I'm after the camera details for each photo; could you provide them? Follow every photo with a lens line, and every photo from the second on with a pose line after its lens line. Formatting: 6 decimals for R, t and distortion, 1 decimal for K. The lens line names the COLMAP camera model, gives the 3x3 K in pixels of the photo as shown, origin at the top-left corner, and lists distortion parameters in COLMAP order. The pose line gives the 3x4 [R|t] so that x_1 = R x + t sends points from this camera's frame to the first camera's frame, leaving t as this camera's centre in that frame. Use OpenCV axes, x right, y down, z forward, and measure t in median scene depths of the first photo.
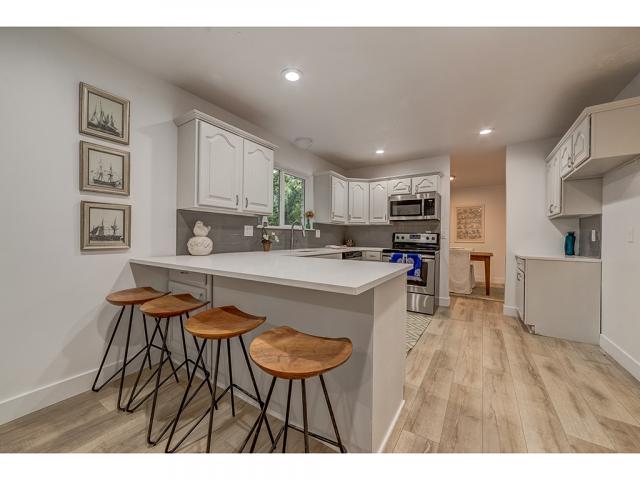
lens RADIAL K [[253.8, 0, 316.5], [0, 253.8, 237.2], [0, 0, 1]] dist [0.000541, 0.000175]
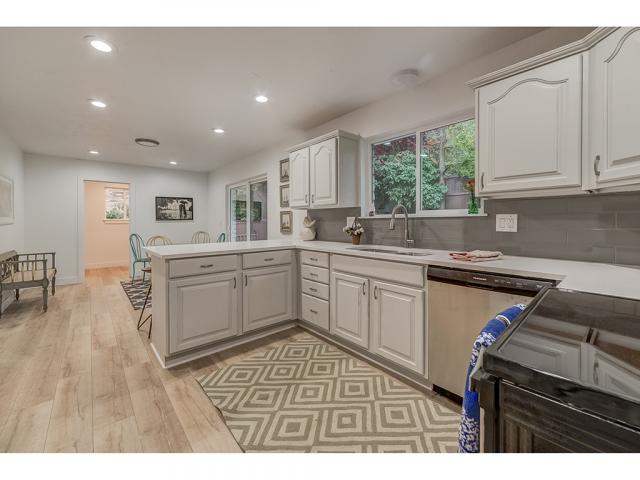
lens RADIAL K [[258.7, 0, 309.8], [0, 258.7, 223.3], [0, 0, 1]] dist [0.002324, 0.000304]
pose [[-0.281470, -0.005488, -0.959554, 0.702356], [-0.001154, 0.999985, -0.005380, -0.013864], [0.959569, -0.000407, -0.281472, 1.060631]]
